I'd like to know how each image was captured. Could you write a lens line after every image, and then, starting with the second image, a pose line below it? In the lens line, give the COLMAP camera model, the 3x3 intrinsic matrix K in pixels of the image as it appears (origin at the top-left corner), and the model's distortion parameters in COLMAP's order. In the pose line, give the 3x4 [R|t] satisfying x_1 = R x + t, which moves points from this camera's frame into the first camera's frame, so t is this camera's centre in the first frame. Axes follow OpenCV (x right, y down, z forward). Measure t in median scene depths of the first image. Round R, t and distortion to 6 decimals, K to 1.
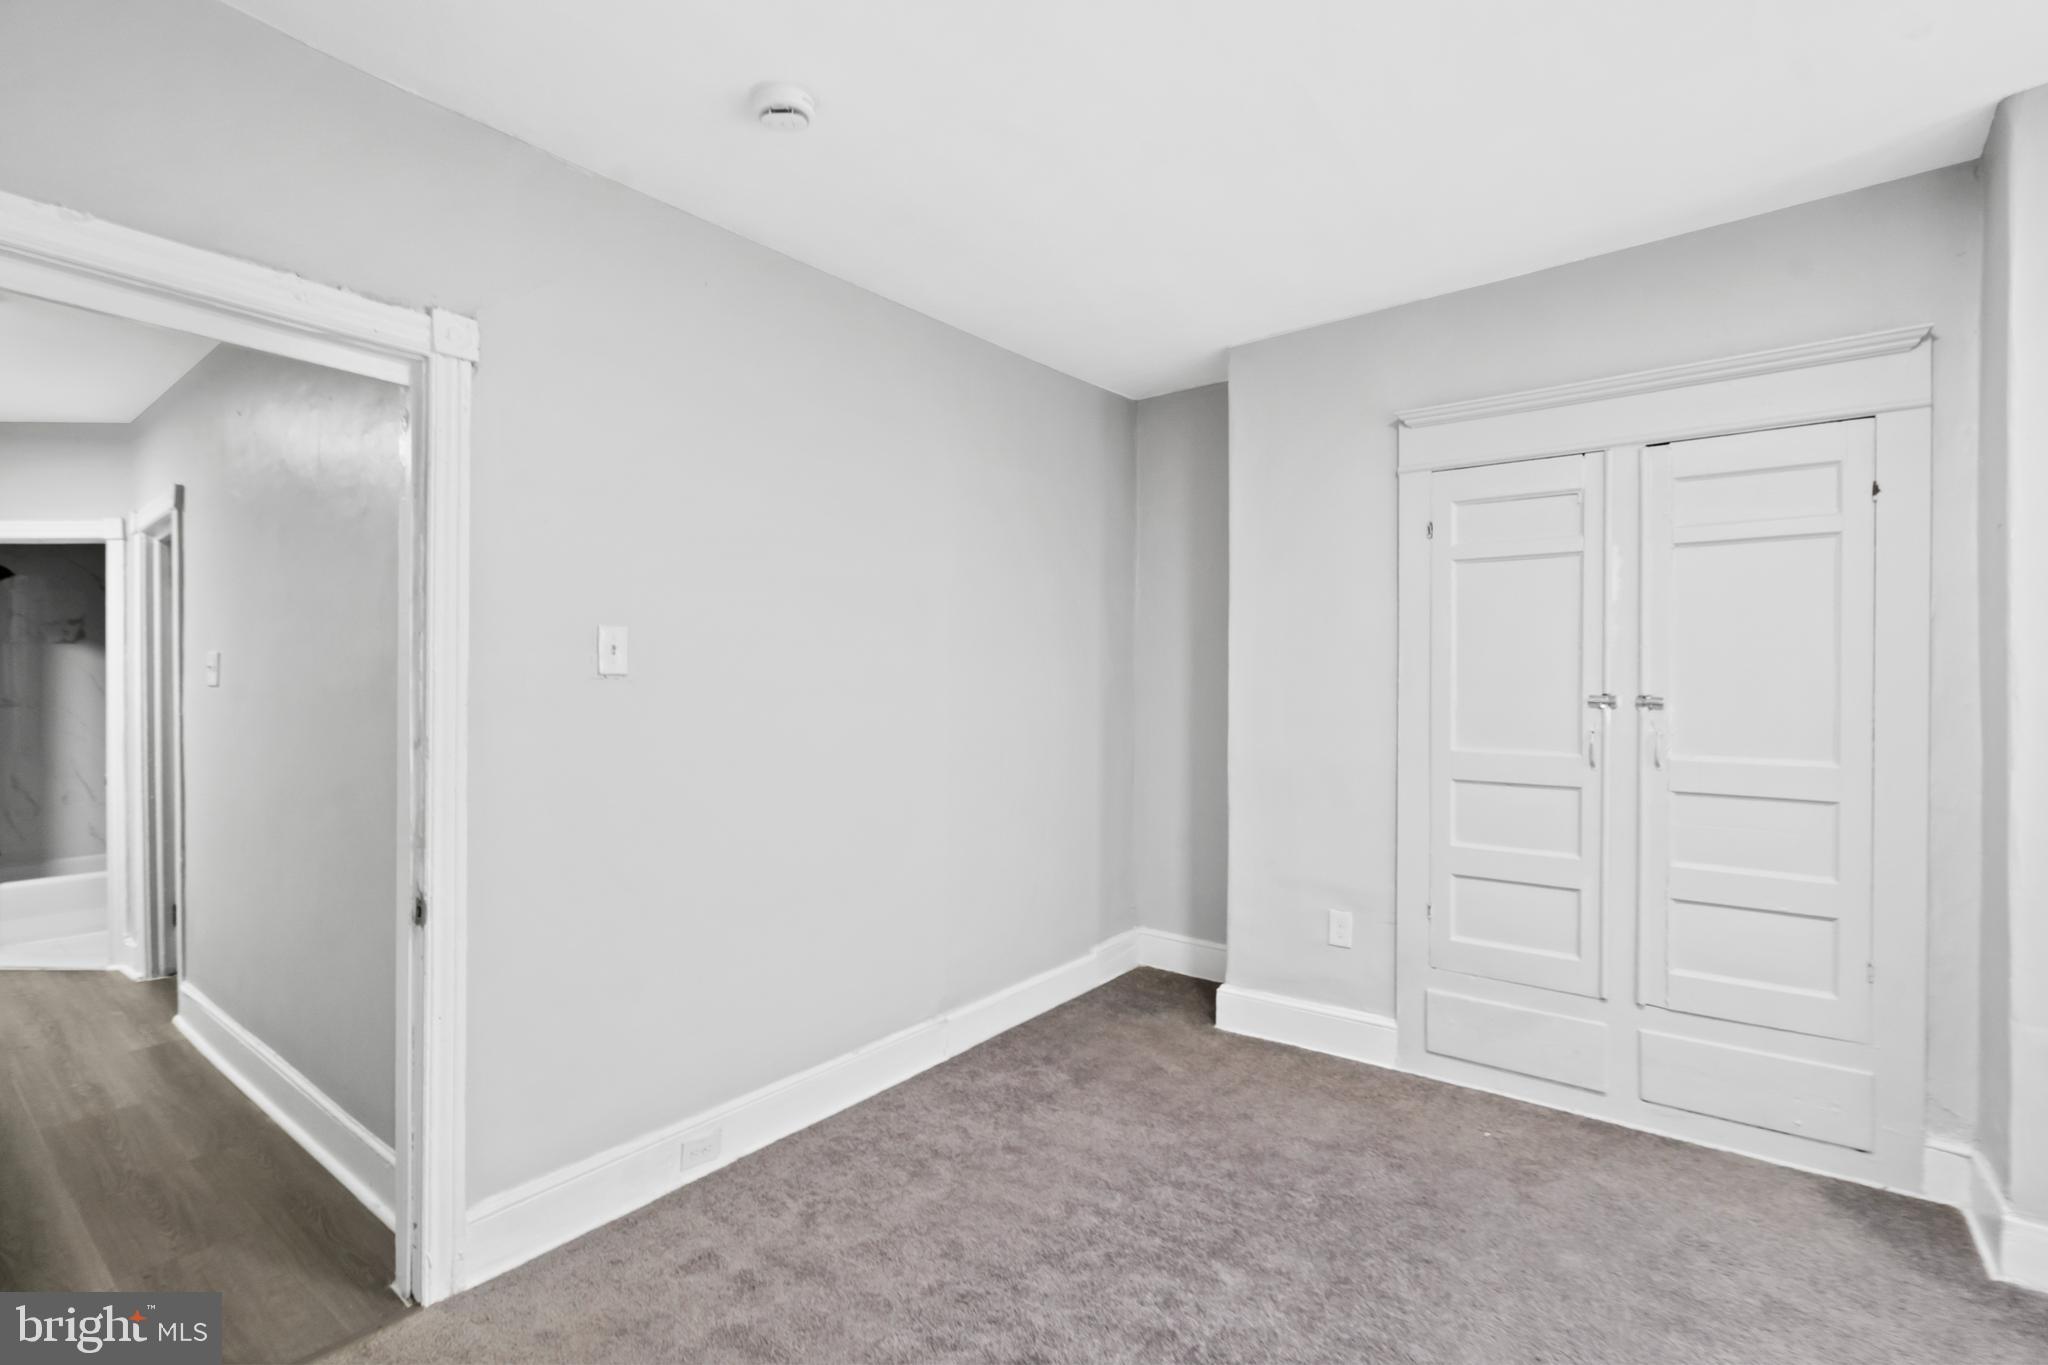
lens RADIAL K [[896.9, 0, 1029.4], [0, 896.9, 682.3], [0, 0, 1]] dist [0.001336, -0.000152]
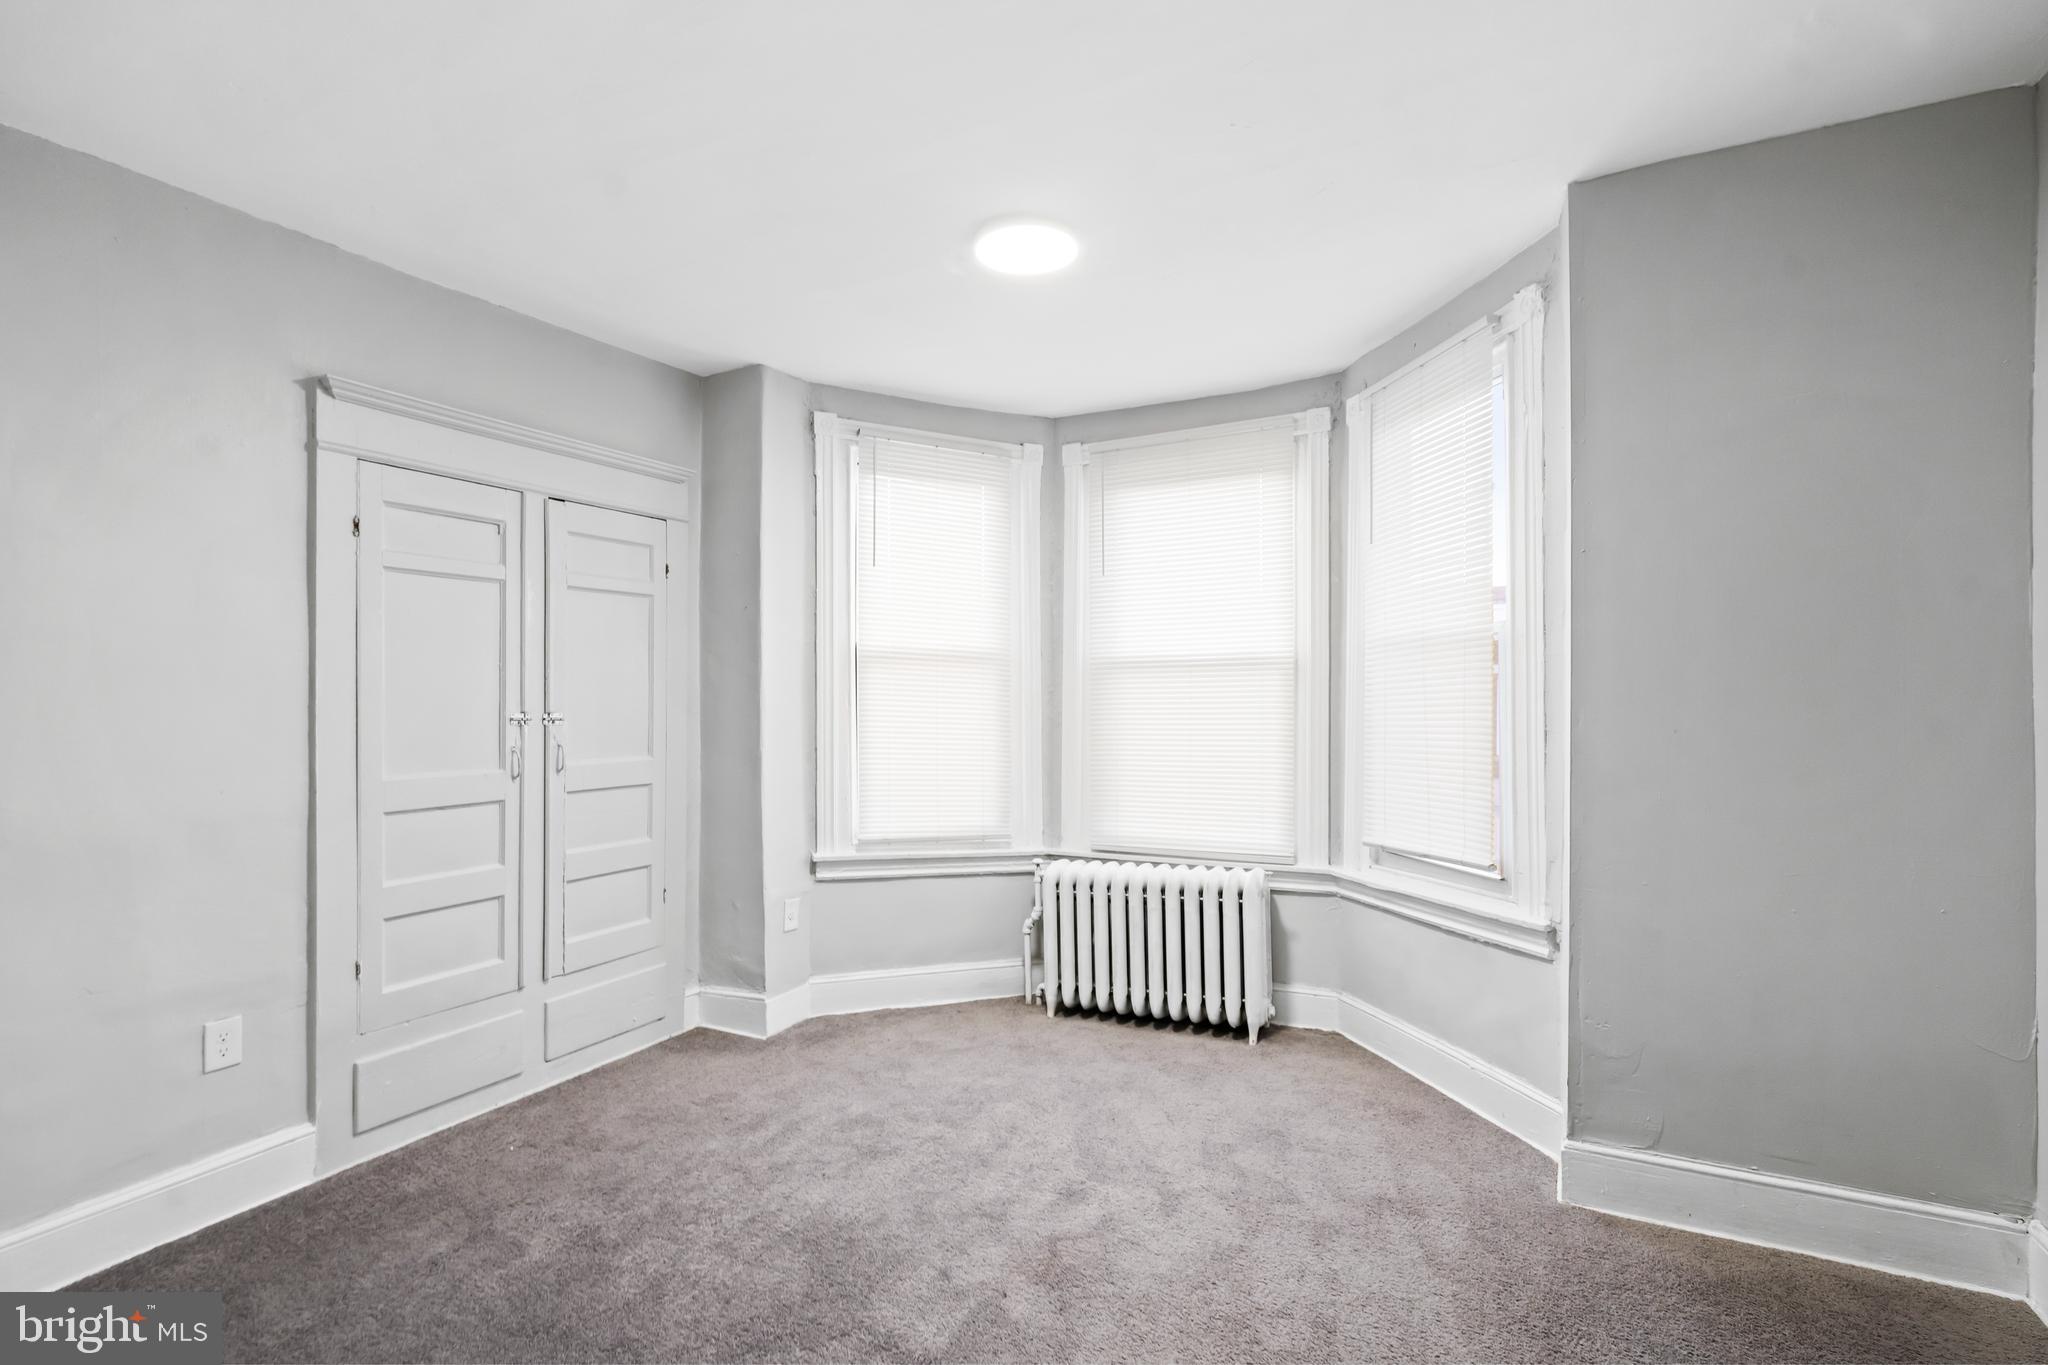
lens RADIAL K [[965.9, 0, 1028.4], [0, 965.9, 686.9], [0, 0, 1]] dist [0.000315, 0.000171]
pose [[-0.160832, -0.002816, 0.986978, -0.627143], [-0.002984, 0.999993, 0.002366, -0.023024], [-0.986977, -0.002565, -0.160839, 0.566837]]
